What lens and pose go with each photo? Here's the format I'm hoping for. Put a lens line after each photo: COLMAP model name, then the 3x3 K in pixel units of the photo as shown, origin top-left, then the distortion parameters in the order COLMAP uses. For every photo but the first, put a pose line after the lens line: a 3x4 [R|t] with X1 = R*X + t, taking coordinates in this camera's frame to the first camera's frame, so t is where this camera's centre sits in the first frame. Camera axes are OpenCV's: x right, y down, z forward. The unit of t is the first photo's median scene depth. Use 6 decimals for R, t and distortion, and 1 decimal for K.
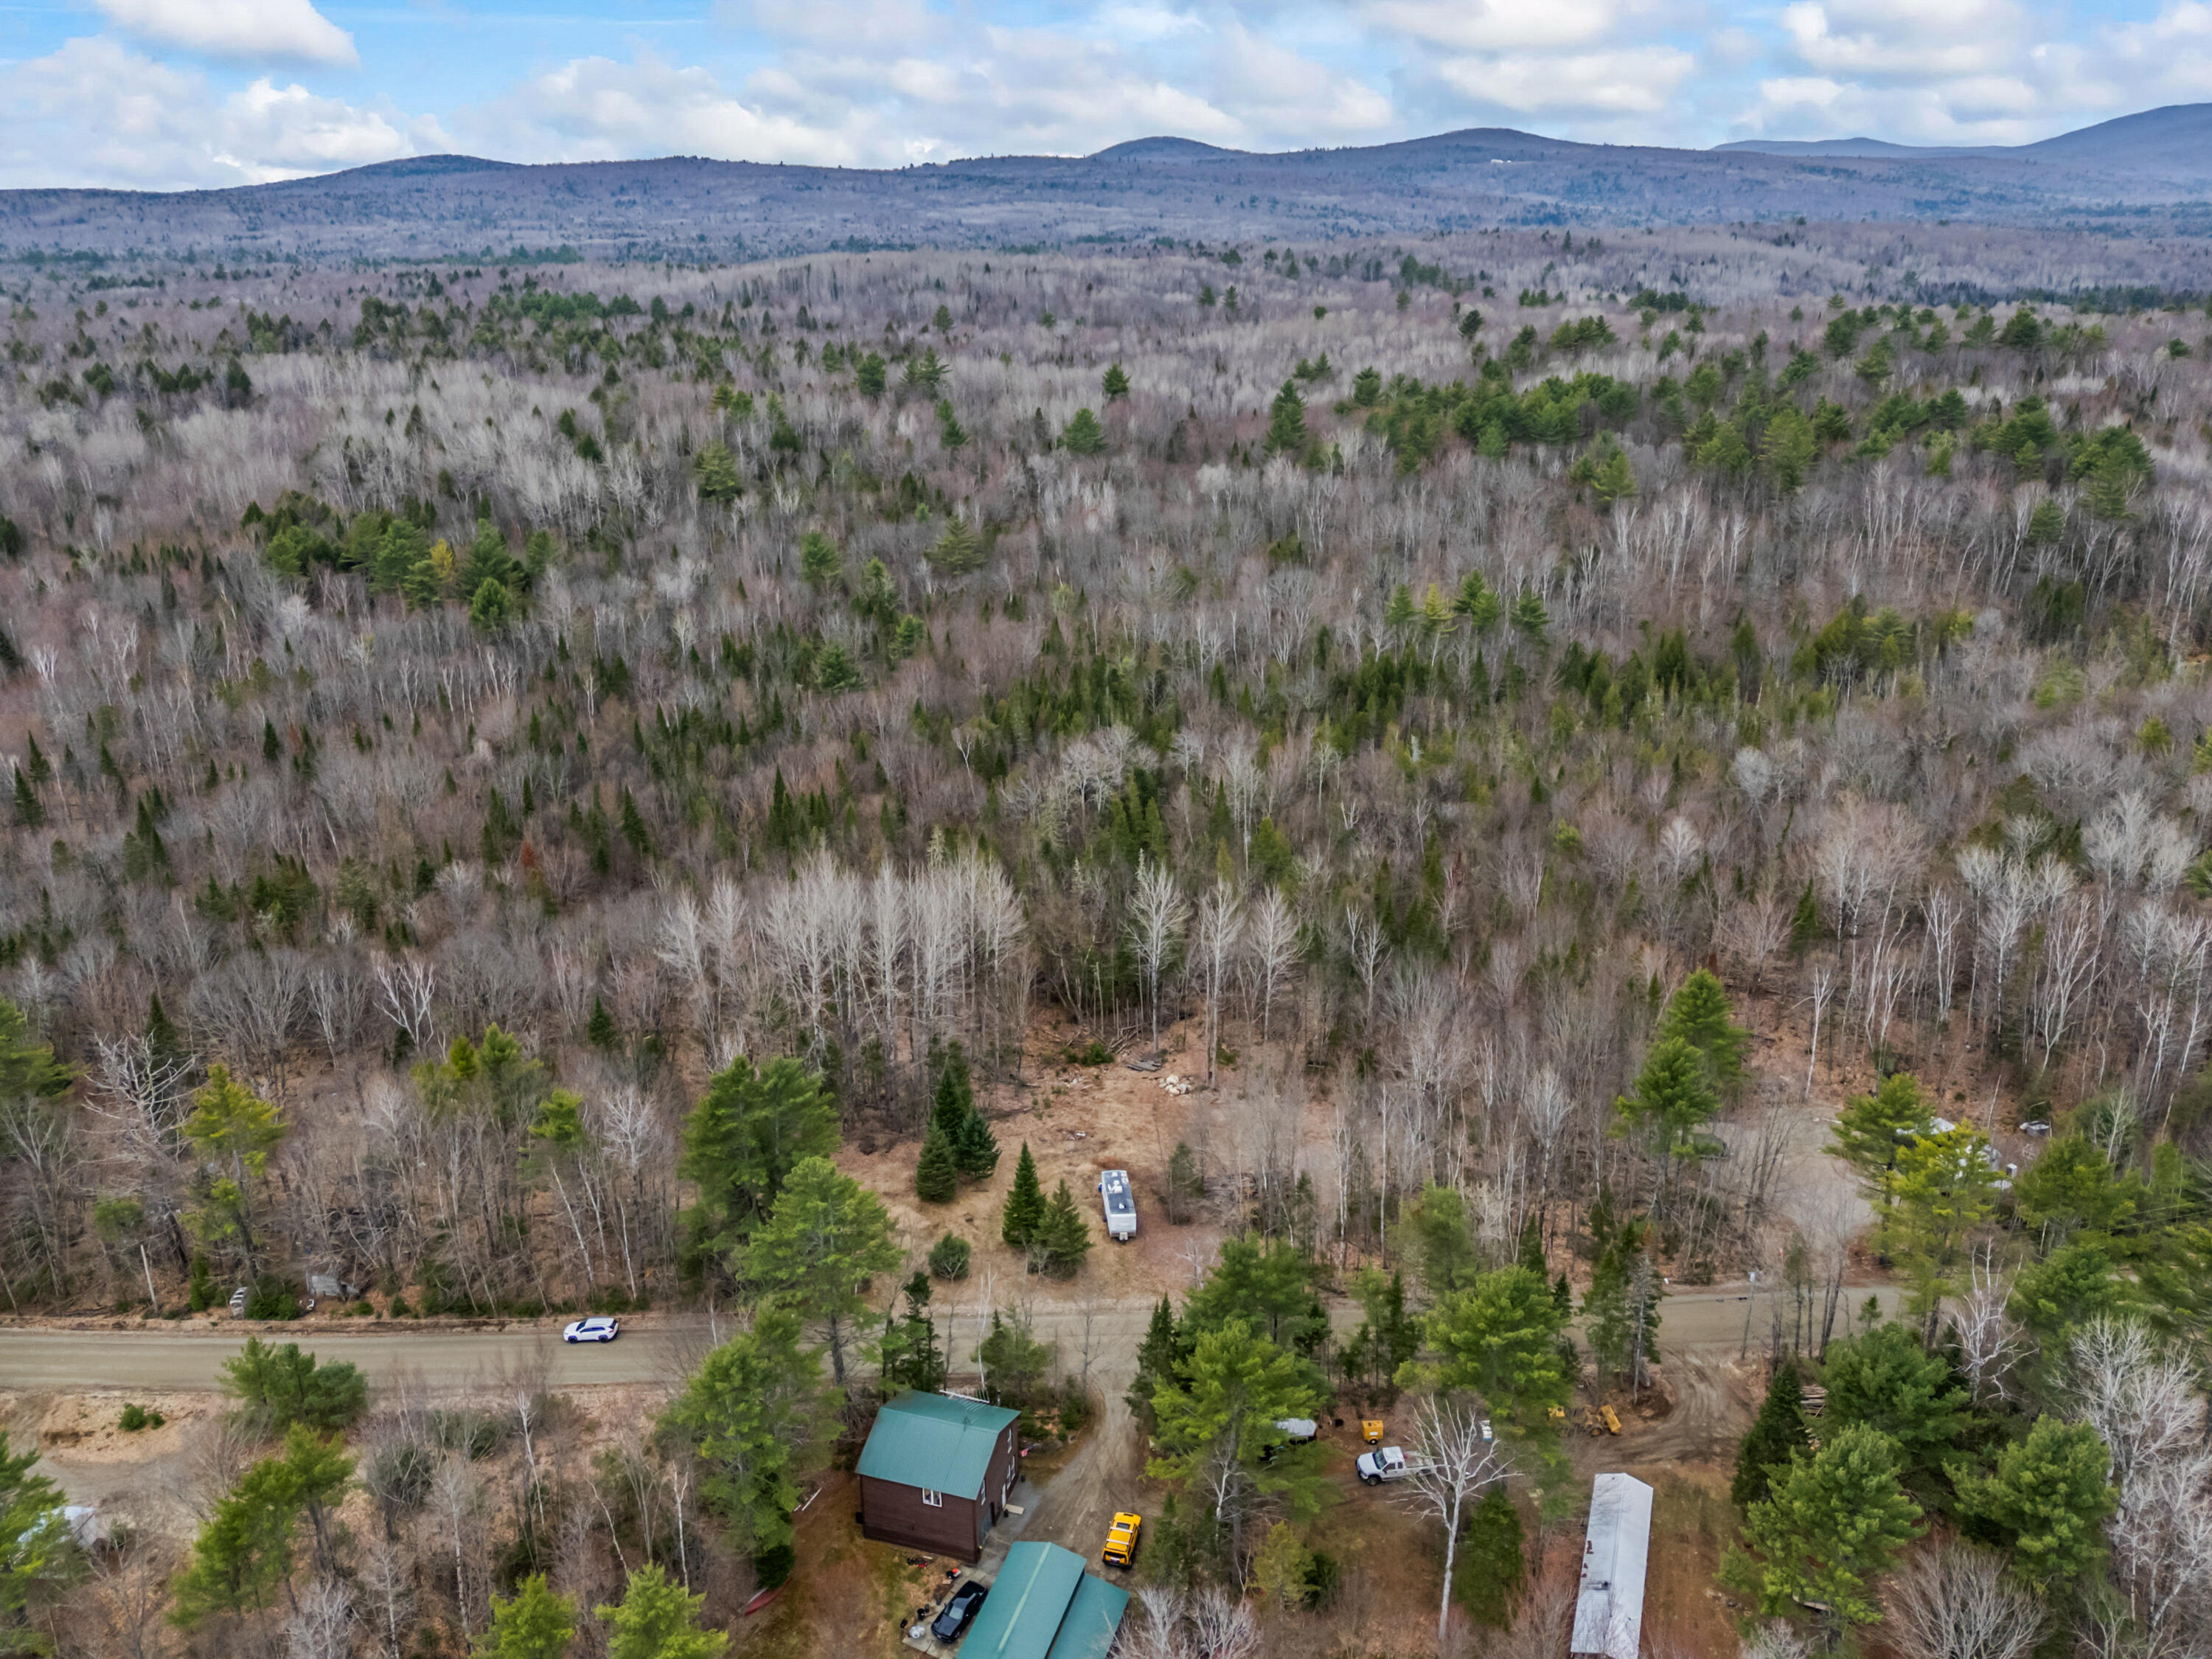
lens RADIAL K [[1675.4, 0, 1106.0], [0, 1675.4, 829.5], [0, 0, 1]] dist [0.071667, -0.056677]
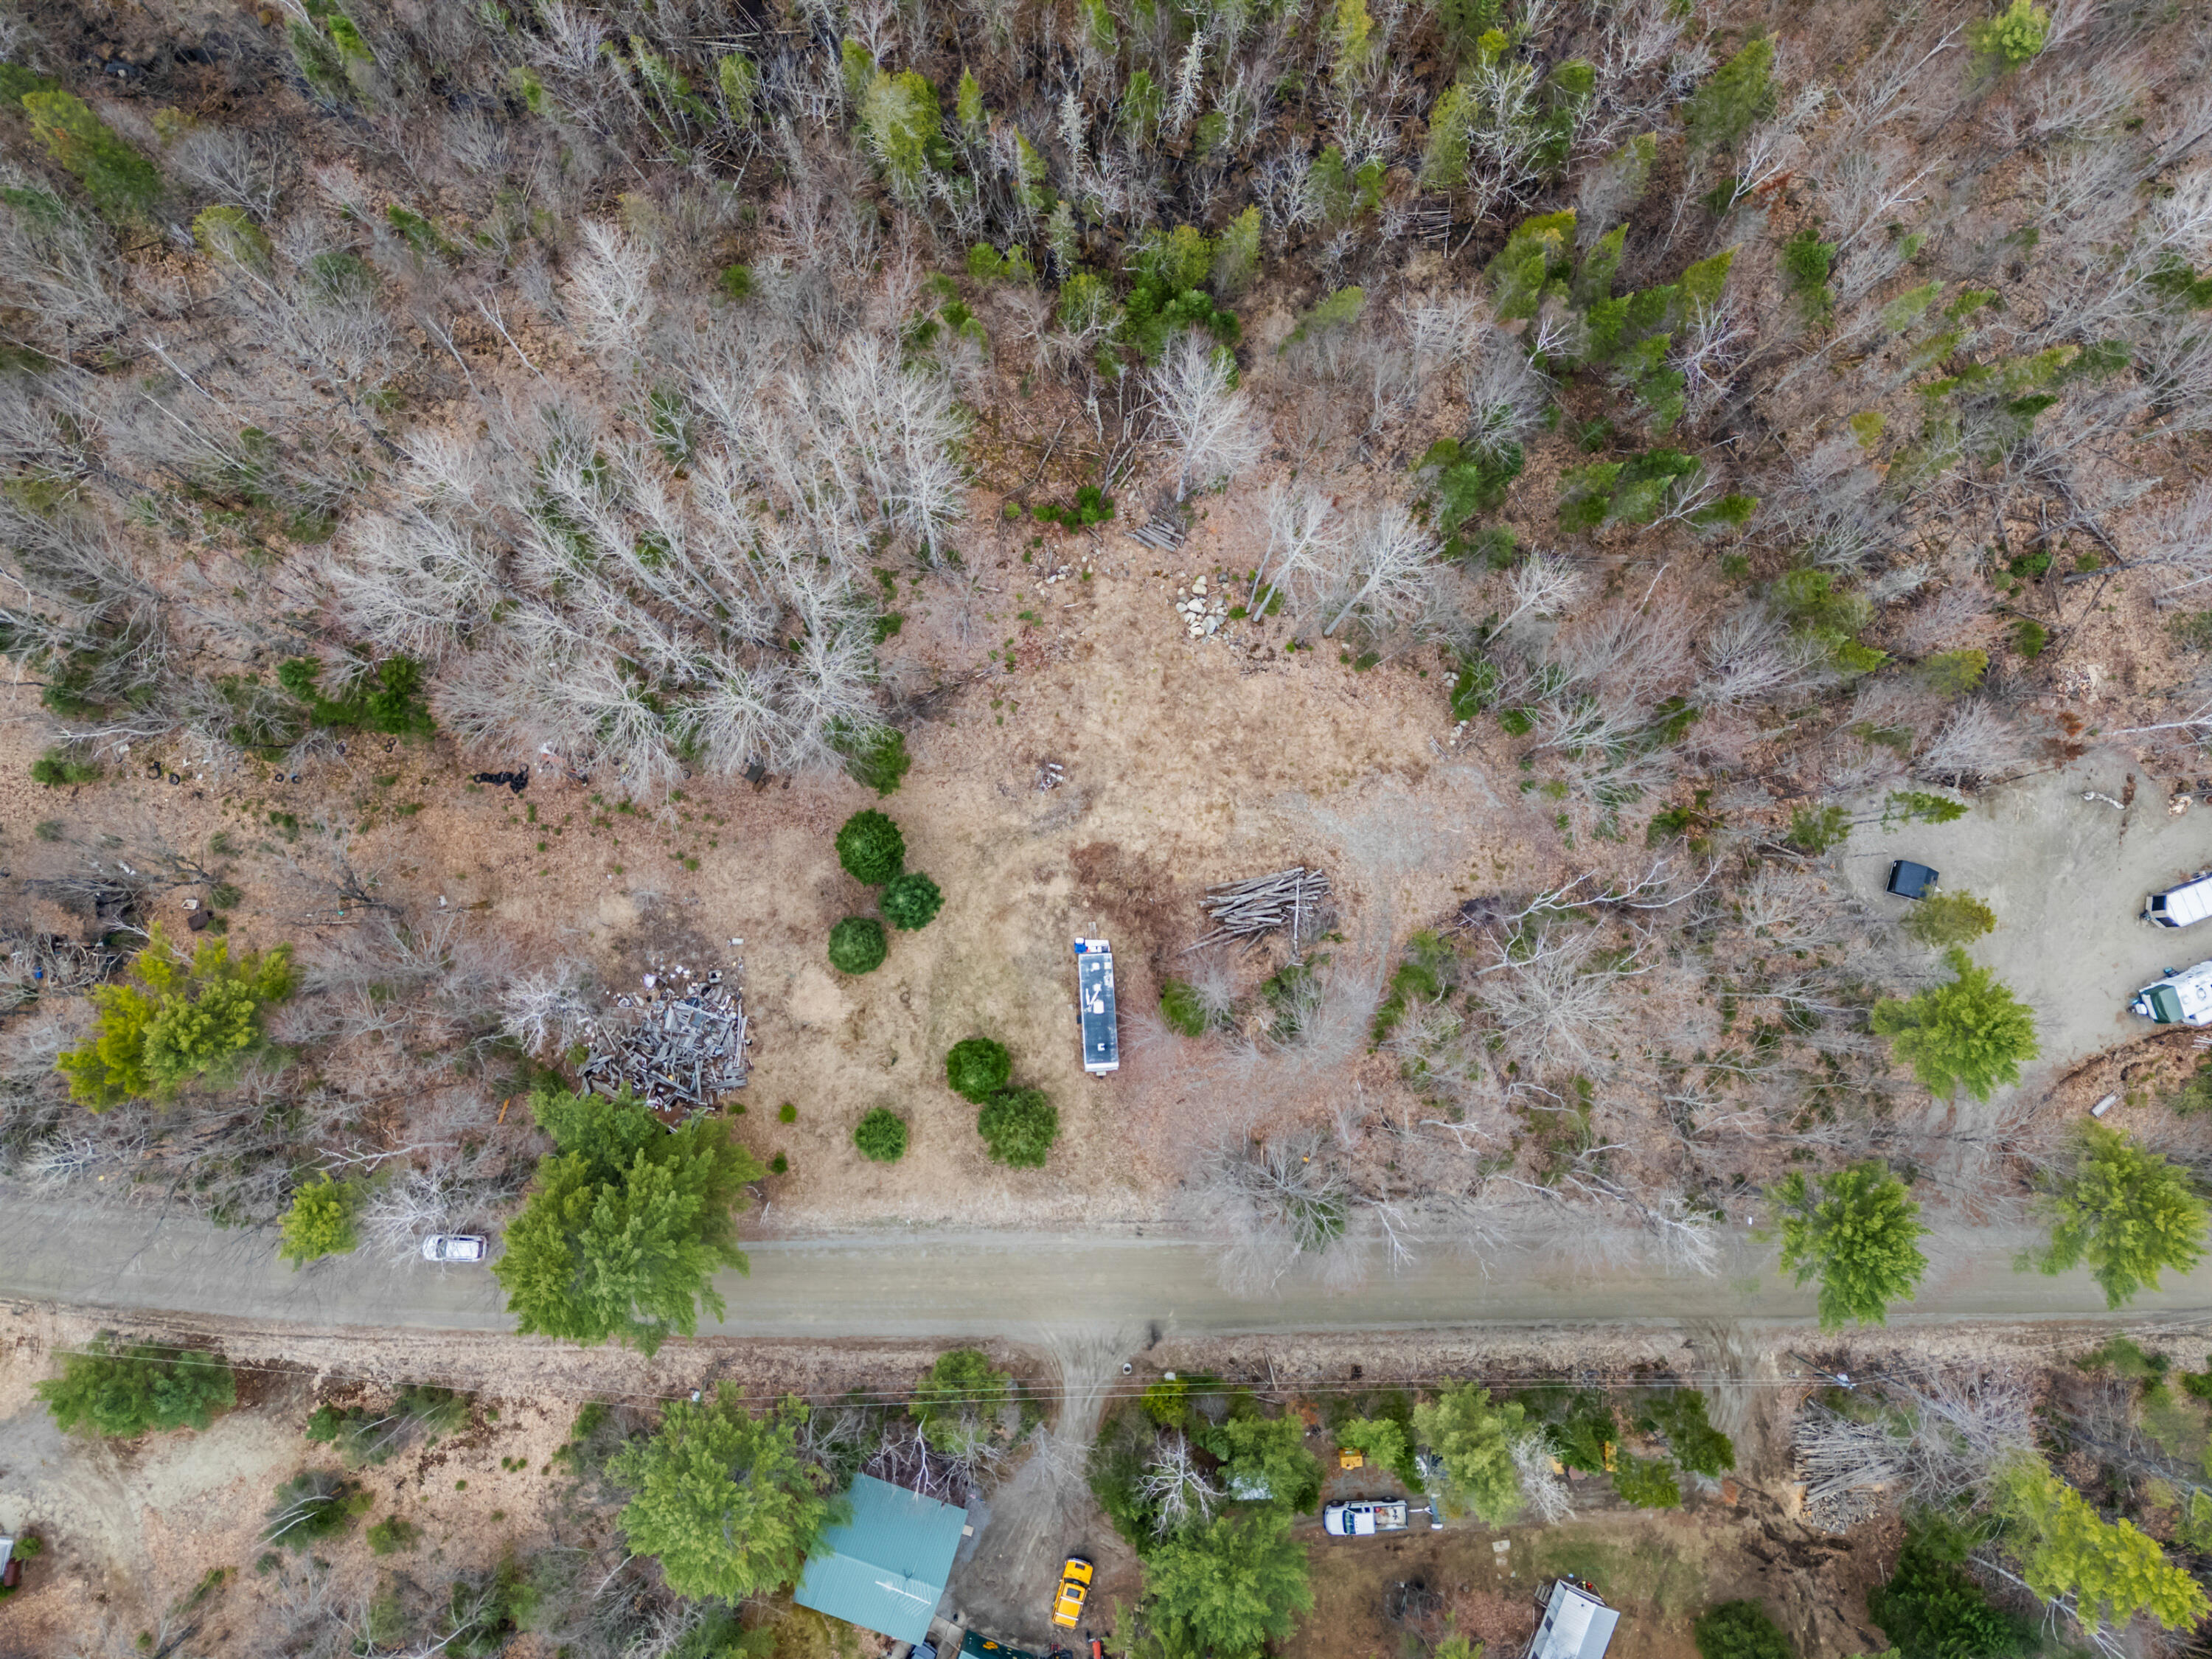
lens RADIAL K [[1657.6, 0, 1113.8], [0, 1657.6, 822.7], [0, 0, 1]] dist [0.069566, -0.056071]
pose [[0.998492, 0.044830, 0.031680, -0.003957], [-0.047271, 0.408779, 0.911408, -0.149965], [0.027908, -0.911532, 0.410282, 0.228403]]
